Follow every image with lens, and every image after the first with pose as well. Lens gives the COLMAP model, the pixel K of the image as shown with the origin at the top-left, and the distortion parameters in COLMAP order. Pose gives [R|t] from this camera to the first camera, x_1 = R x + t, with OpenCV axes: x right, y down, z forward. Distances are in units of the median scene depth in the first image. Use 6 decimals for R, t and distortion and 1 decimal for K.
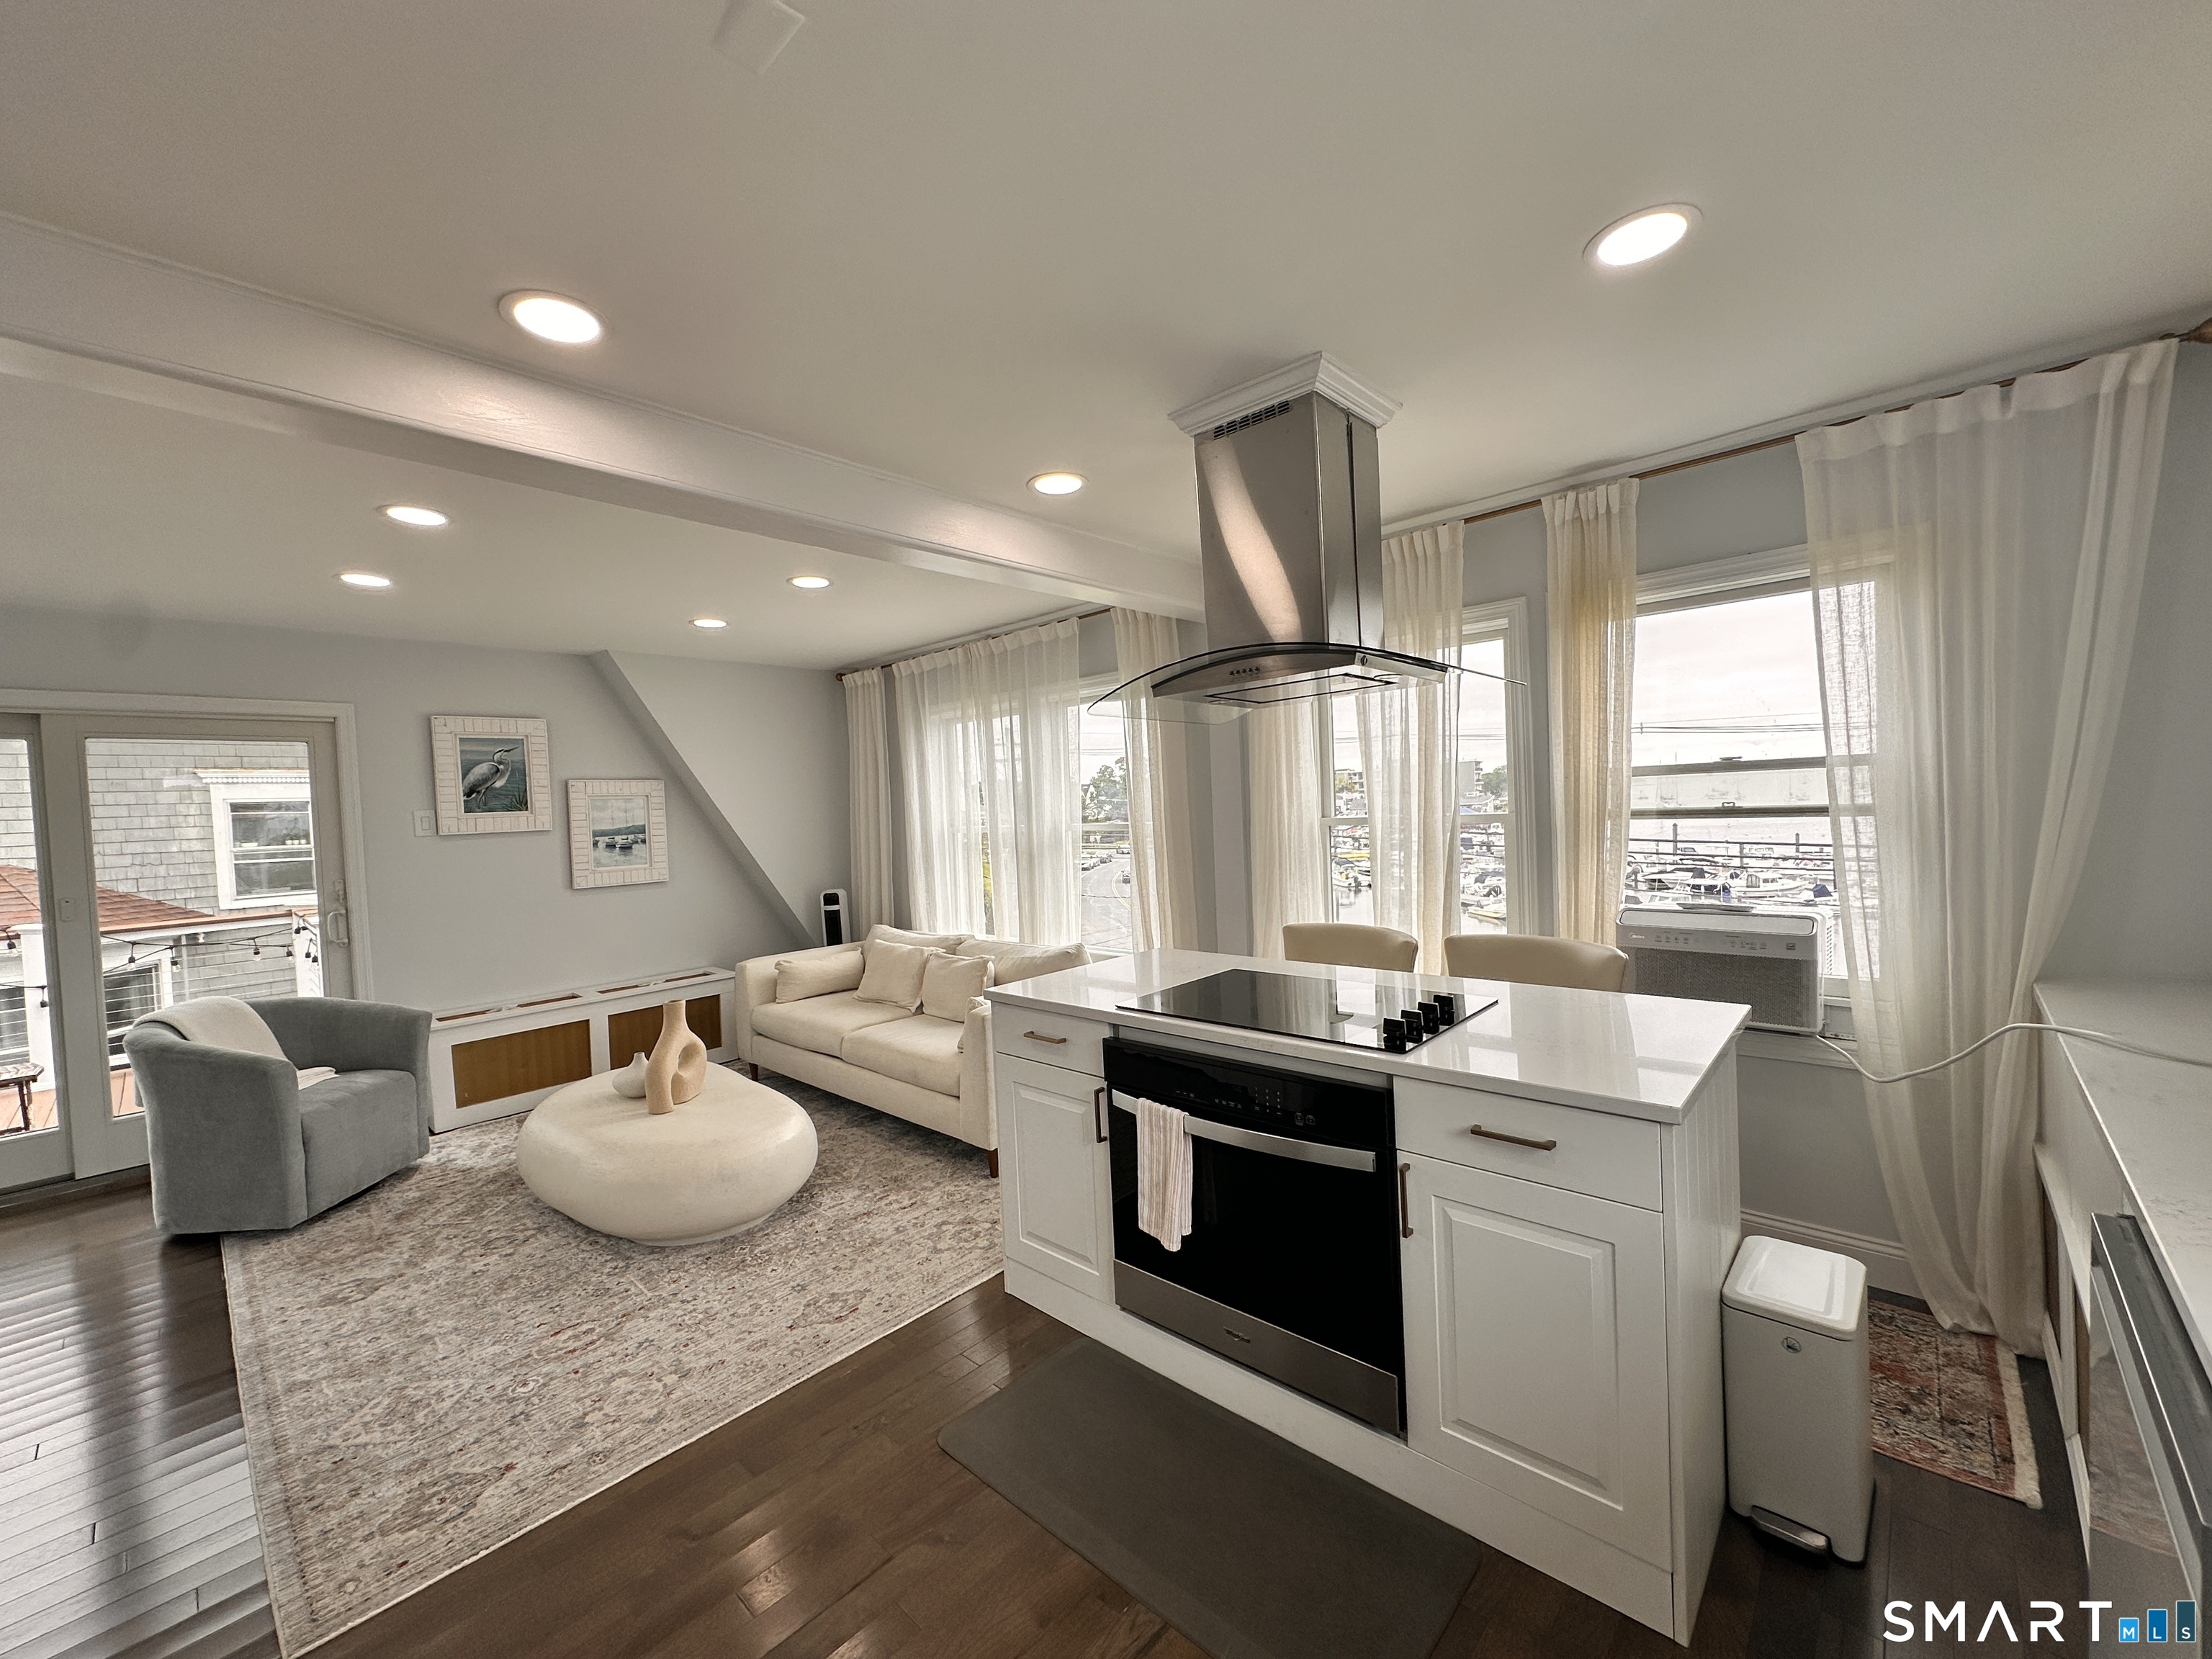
lens RADIAL K [[885.1, 0, 1103.9], [0, 885.1, 829.6], [0, 0, 1]] dist [-0.003637, 0.001242]
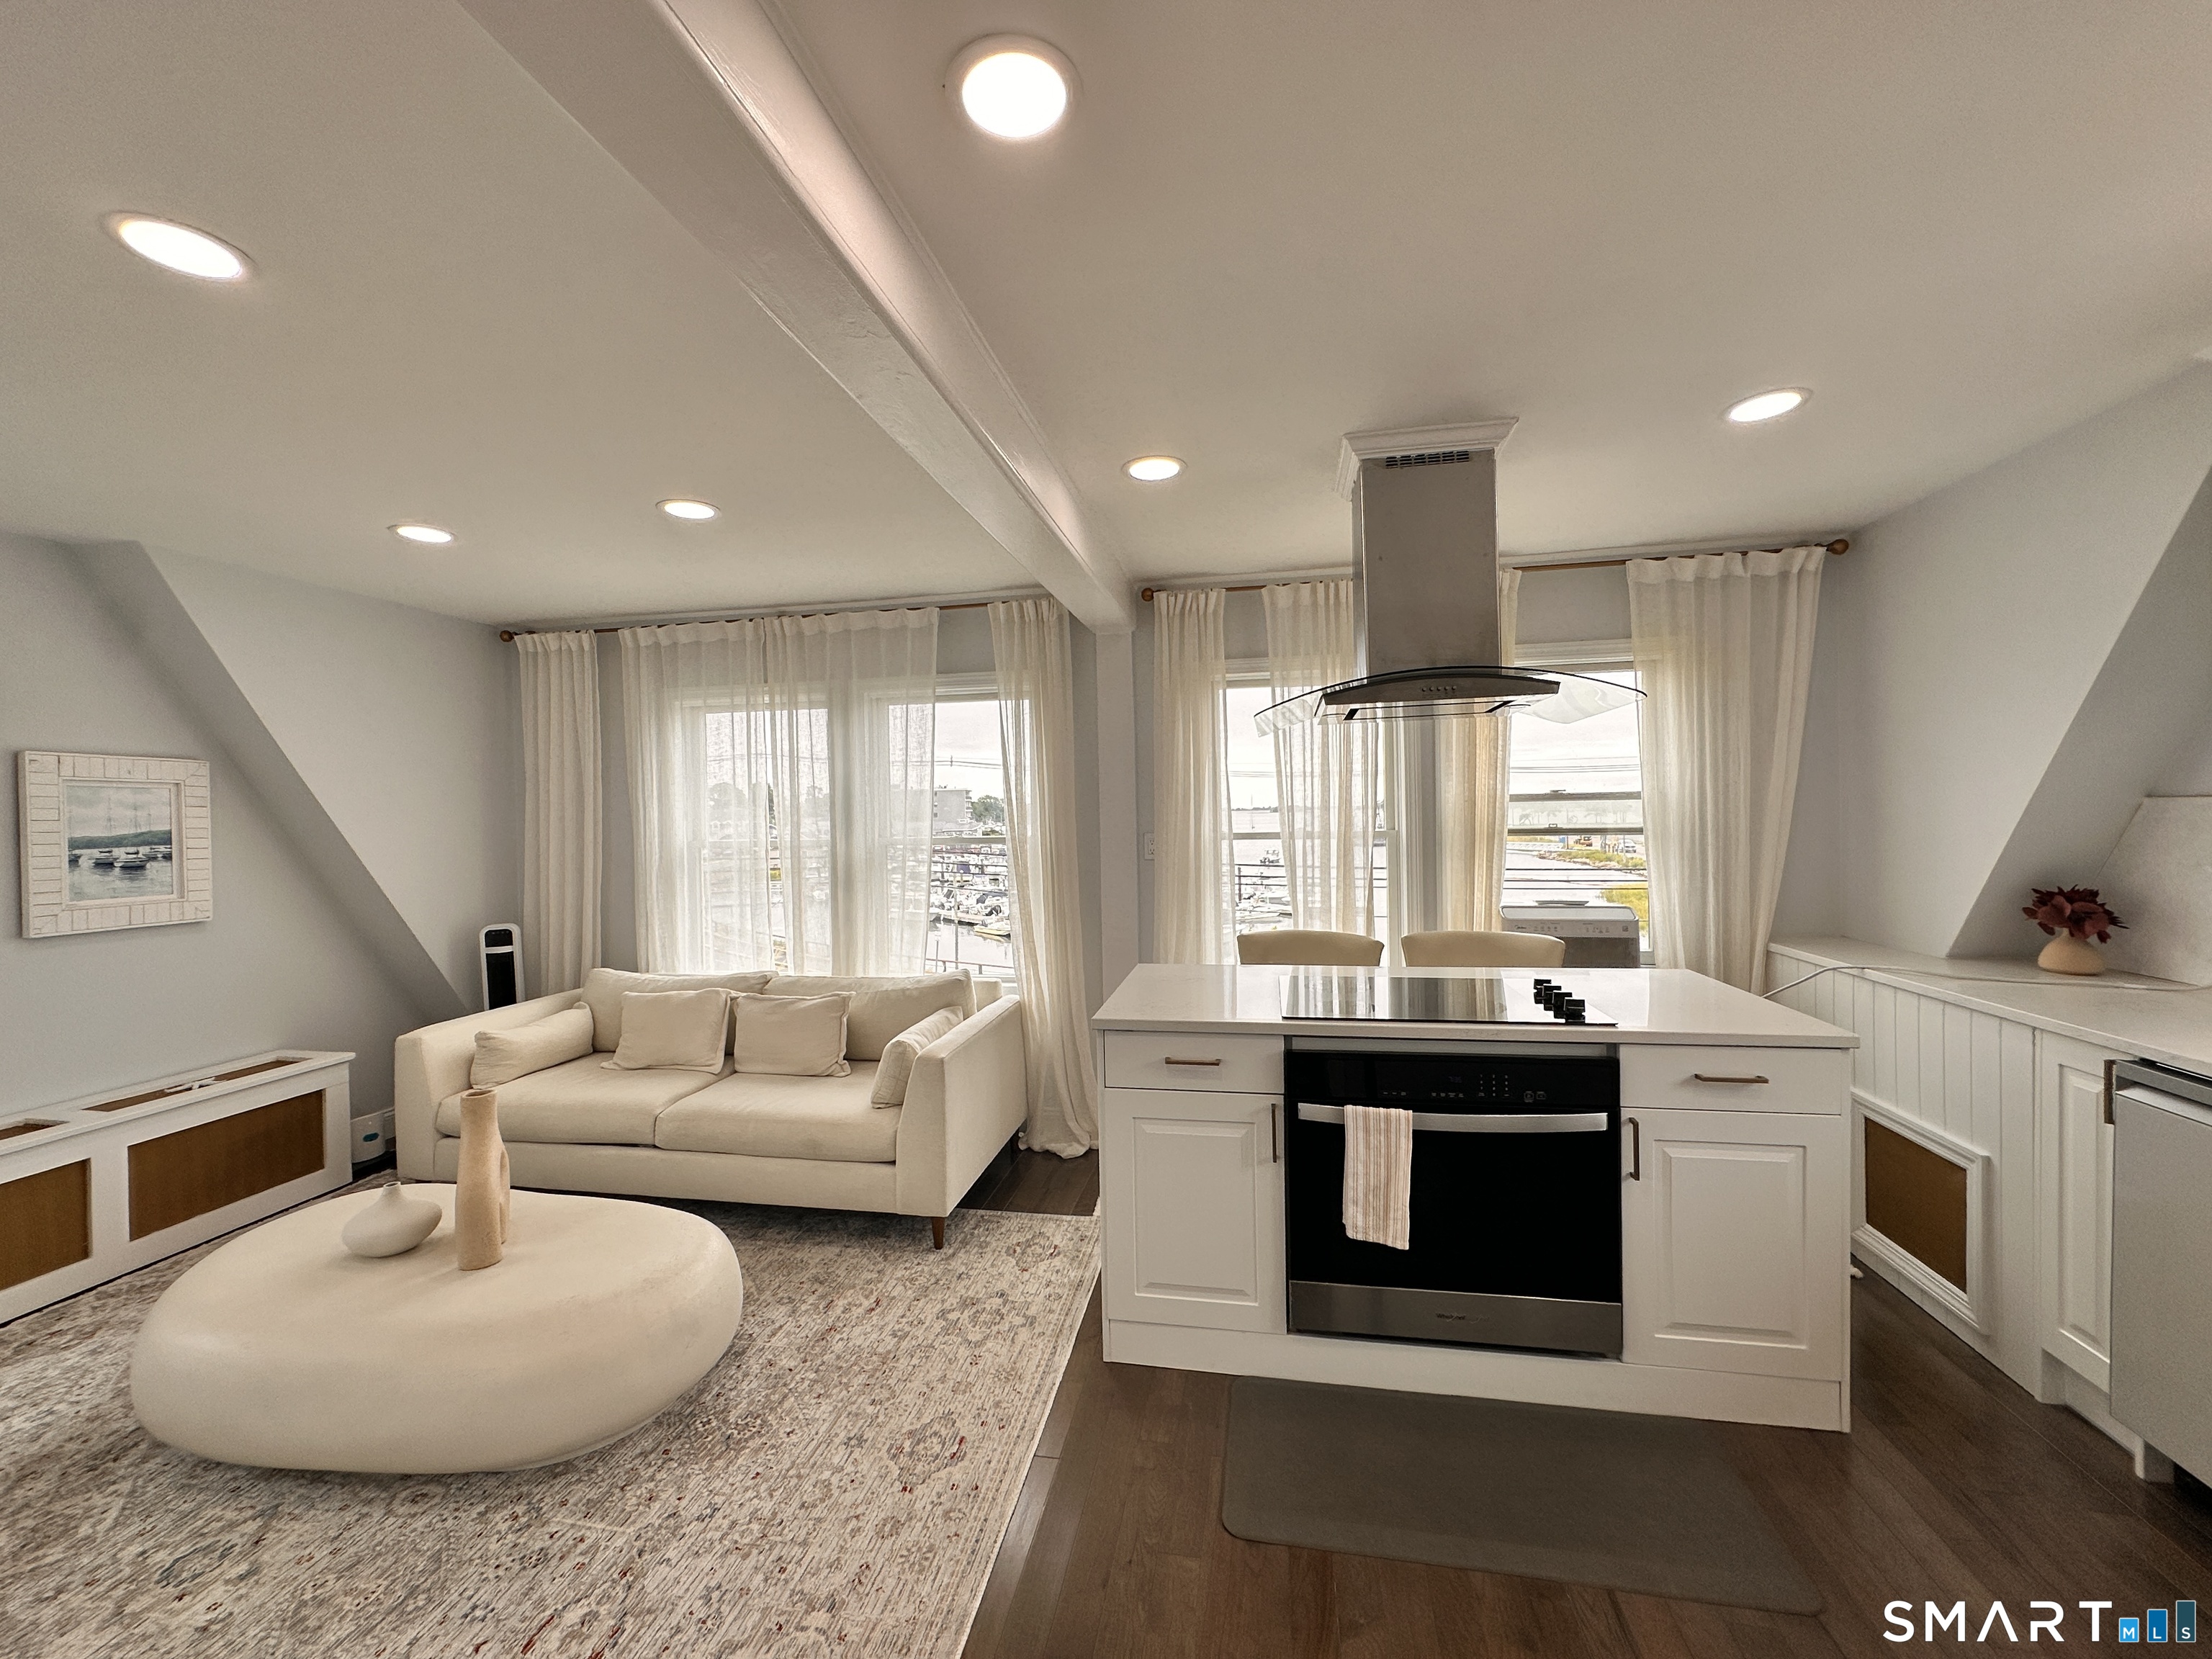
lens RADIAL K [[885.1, 0, 1105.6], [0, 885.1, 831.4], [0, 0, 1]] dist [-0.003637, 0.001242]
pose [[0.844828, 0.016732, 0.534776, -0.466878], [-0.003195, 0.999651, -0.026230, 0.014362], [-0.535028, 0.020451, 0.844587, 0.192910]]
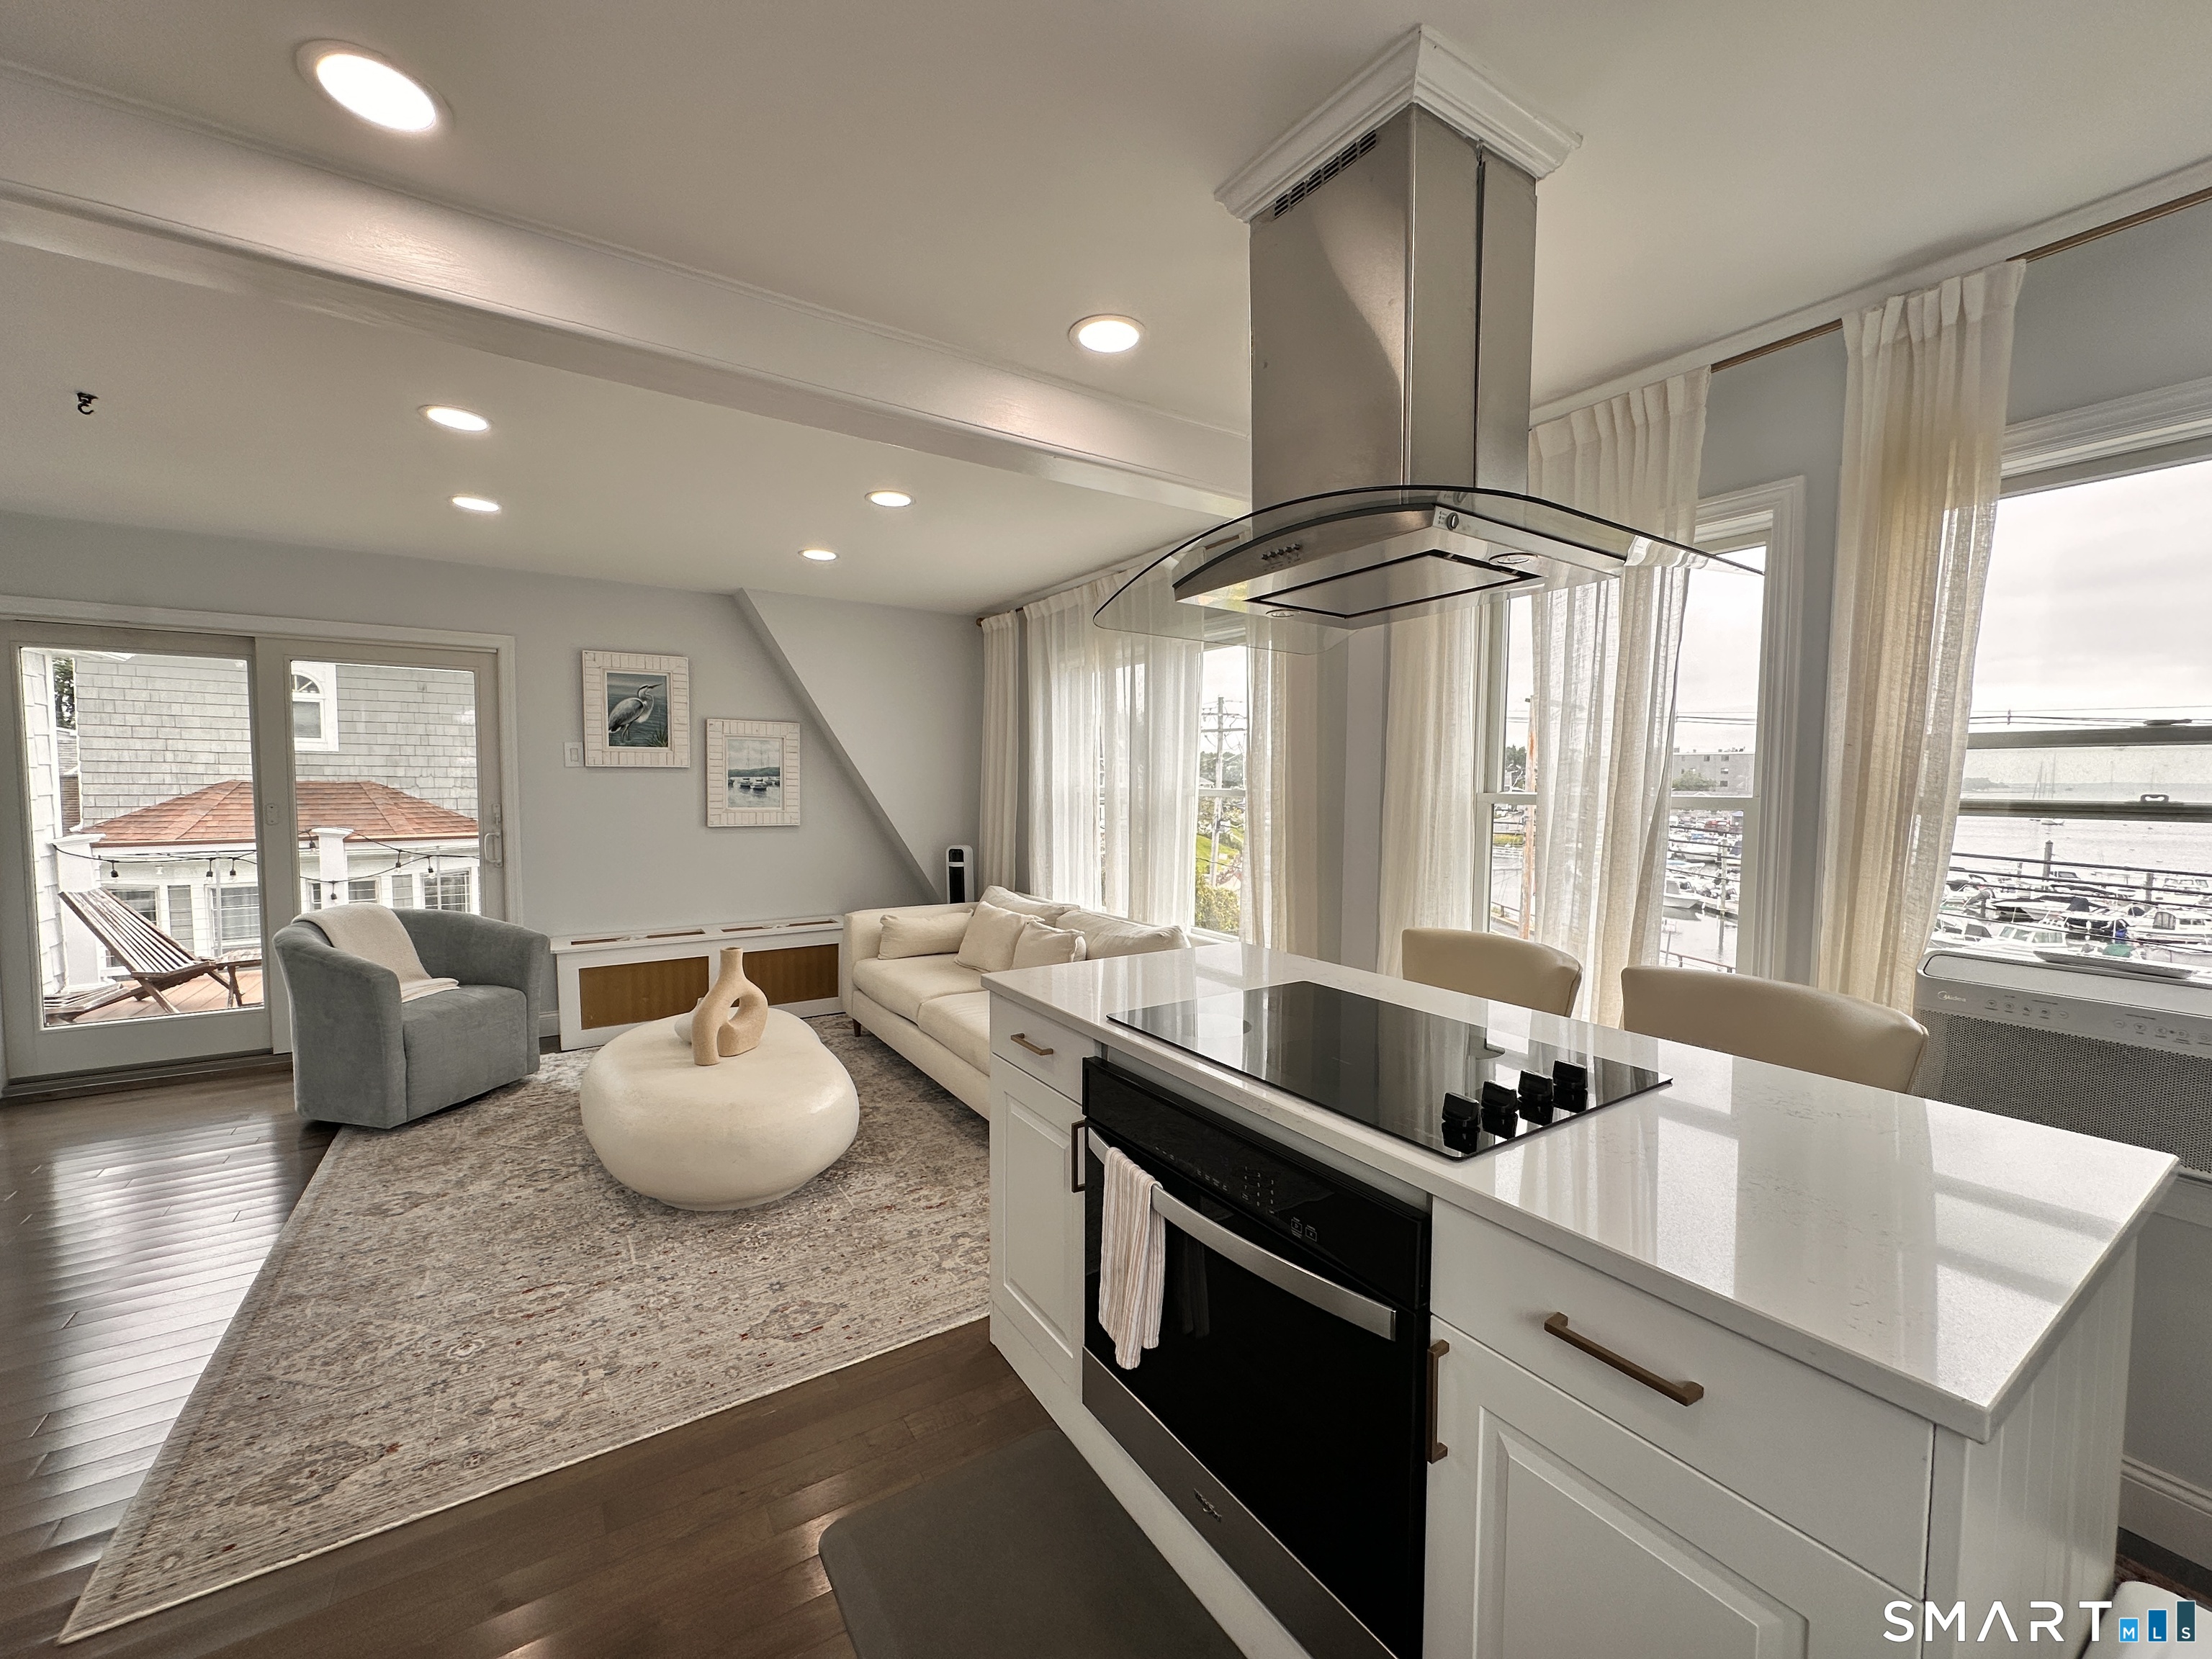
lens RADIAL K [[885.1, 0, 1102.8], [0, 885.1, 830.4], [0, 0, 1]] dist [-0.003637, 0.001242]
pose [[0.968289, 0.064349, -0.241405, 0.124884], [-0.056464, 0.997625, 0.039444, 0.008569], [0.243370, -0.024563, 0.969622, 0.189424]]
